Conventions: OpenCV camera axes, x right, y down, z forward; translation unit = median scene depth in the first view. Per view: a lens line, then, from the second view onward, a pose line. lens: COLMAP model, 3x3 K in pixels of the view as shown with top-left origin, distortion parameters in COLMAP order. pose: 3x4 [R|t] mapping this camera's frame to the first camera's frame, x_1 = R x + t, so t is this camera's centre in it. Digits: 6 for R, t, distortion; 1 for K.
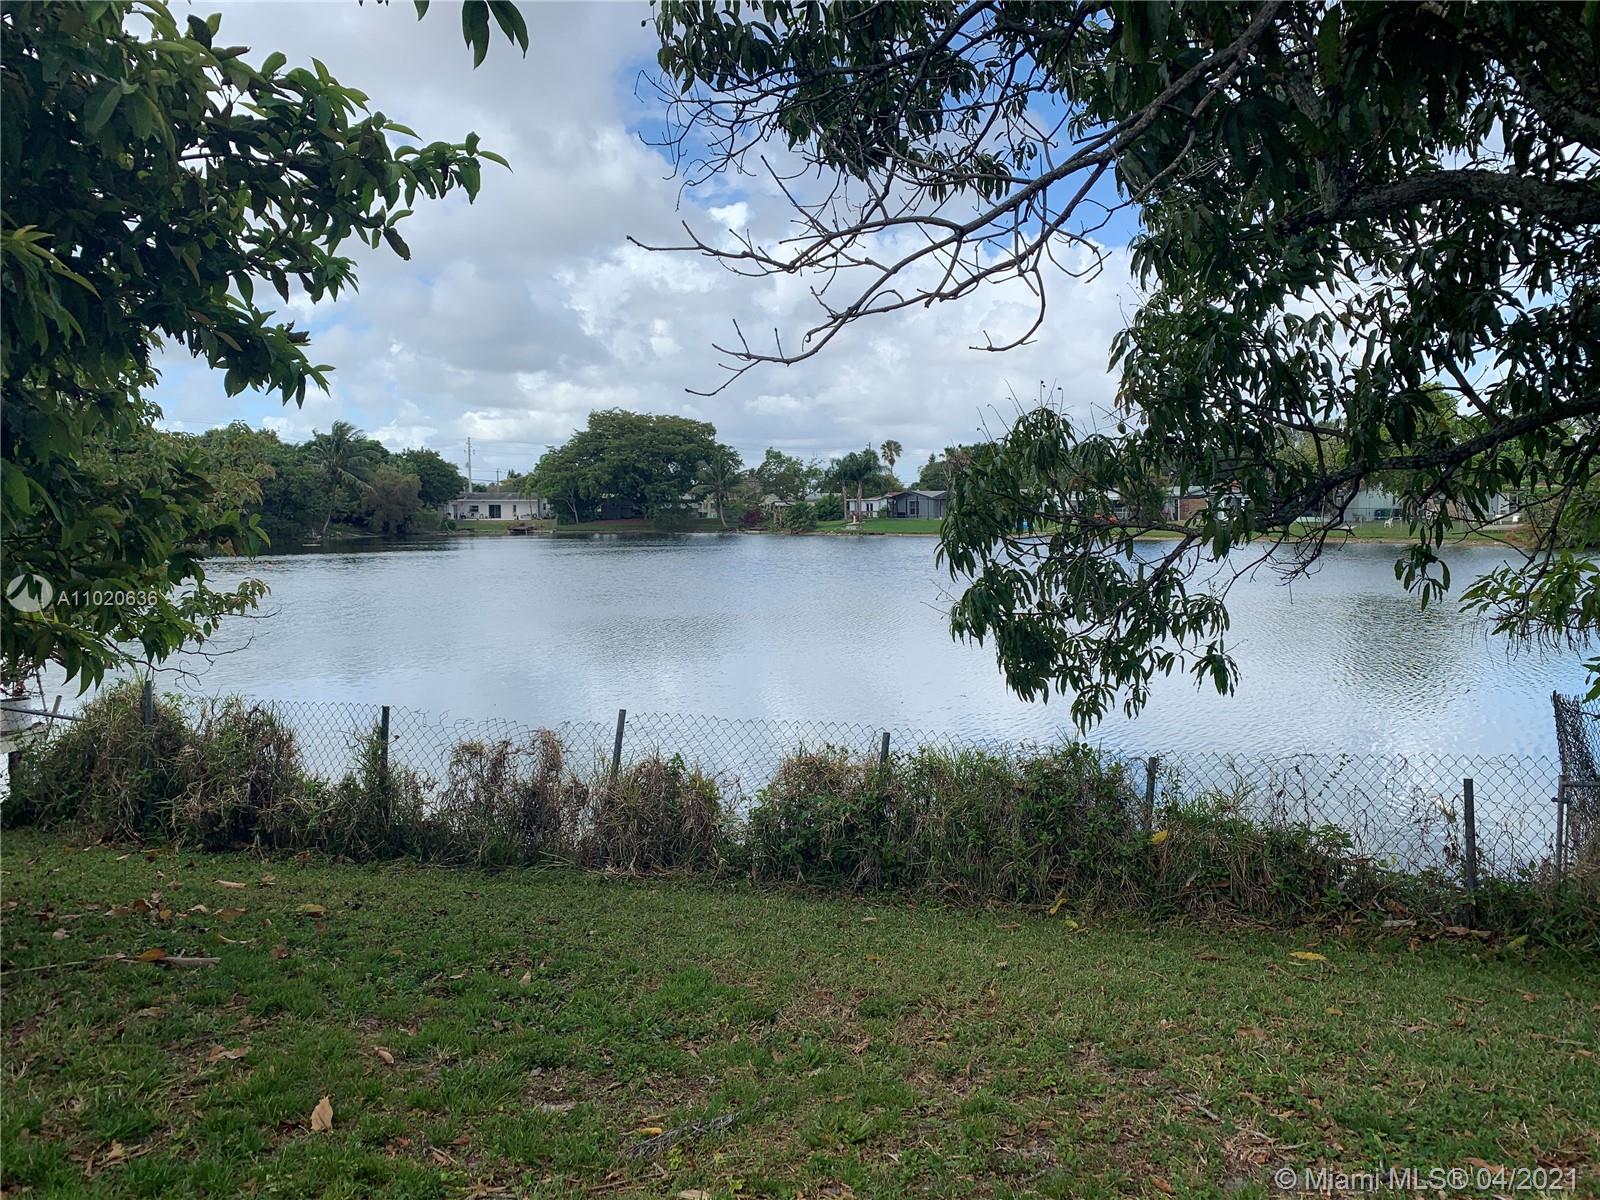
lens RADIAL K [[1234.6, 0, 790.5], [0, 1234.6, 596.6], [0, 0, 1]] dist [0.027070, -0.072171]
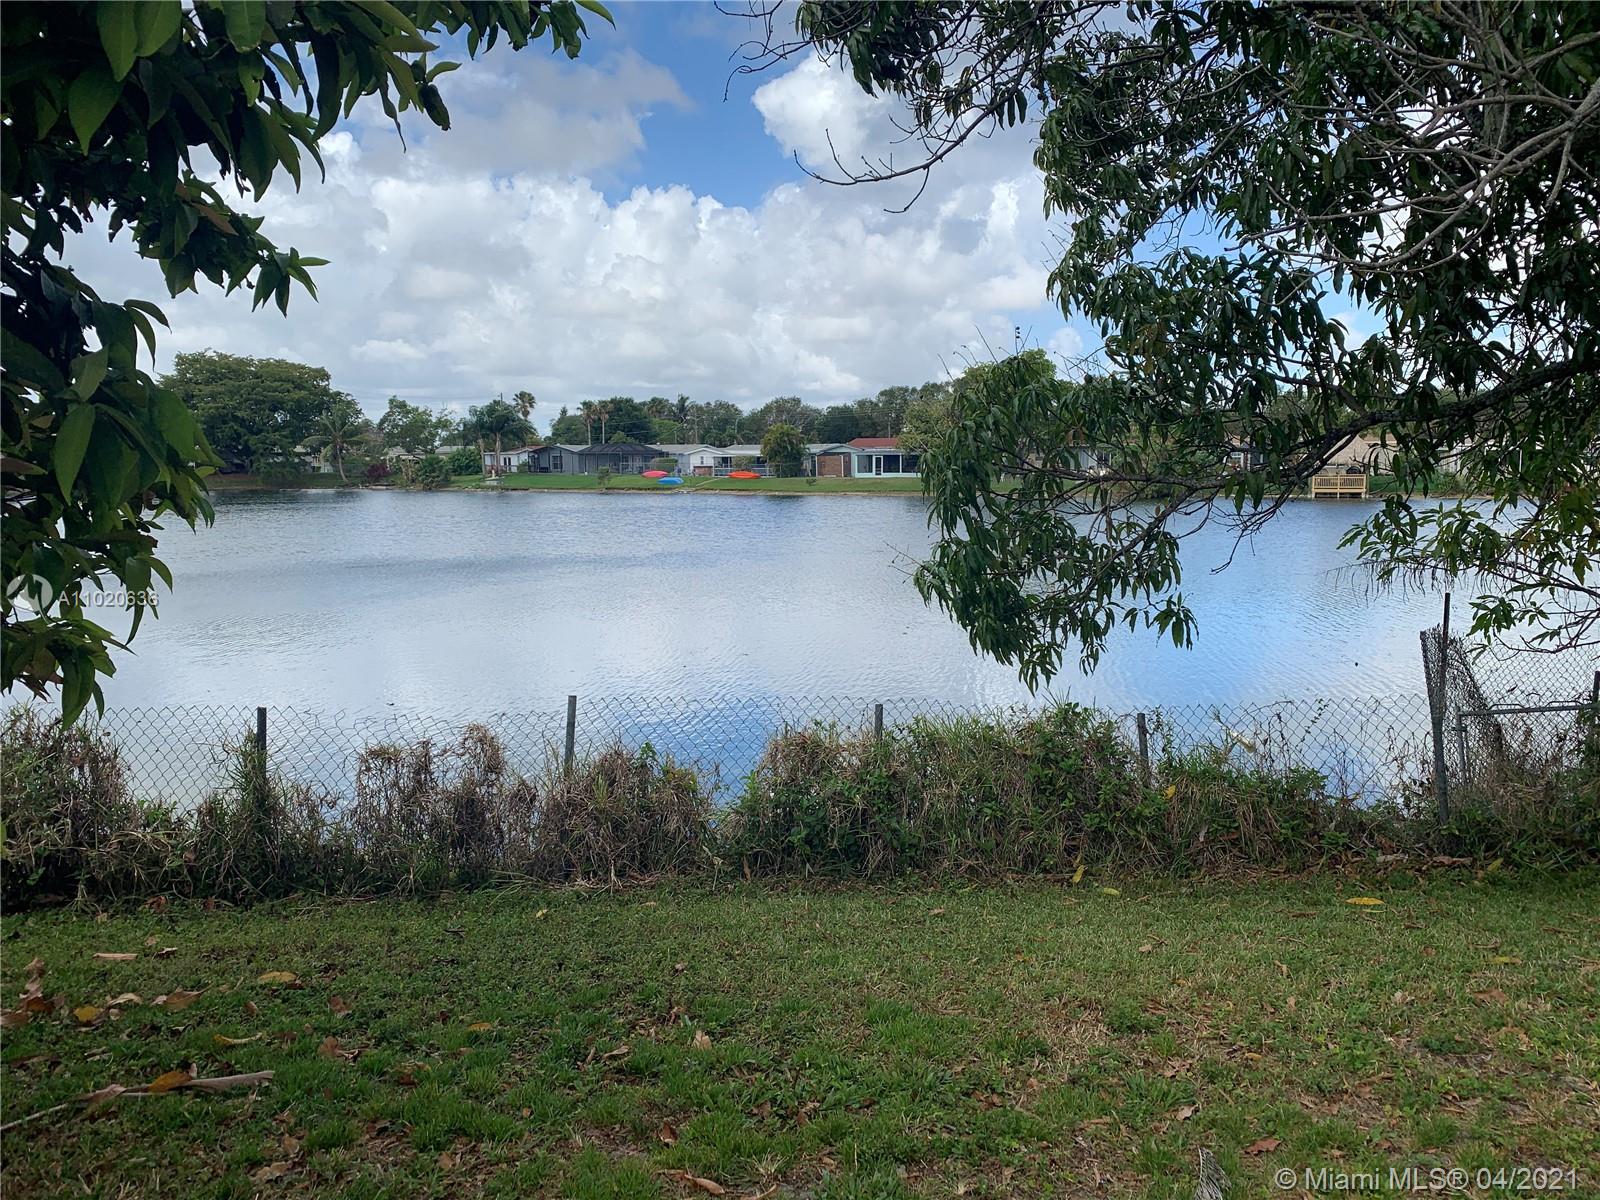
lens RADIAL K [[1234.6, 0, 811.2], [0, 1234.6, 607.0], [0, 0, 1]] dist [0.027070, -0.072171]
pose [[0.948497, -0.034687, 0.314881, -0.243130], [0.020599, 0.998637, 0.047960, -0.007284], [-0.316115, -0.039004, 0.947919, 0.137112]]
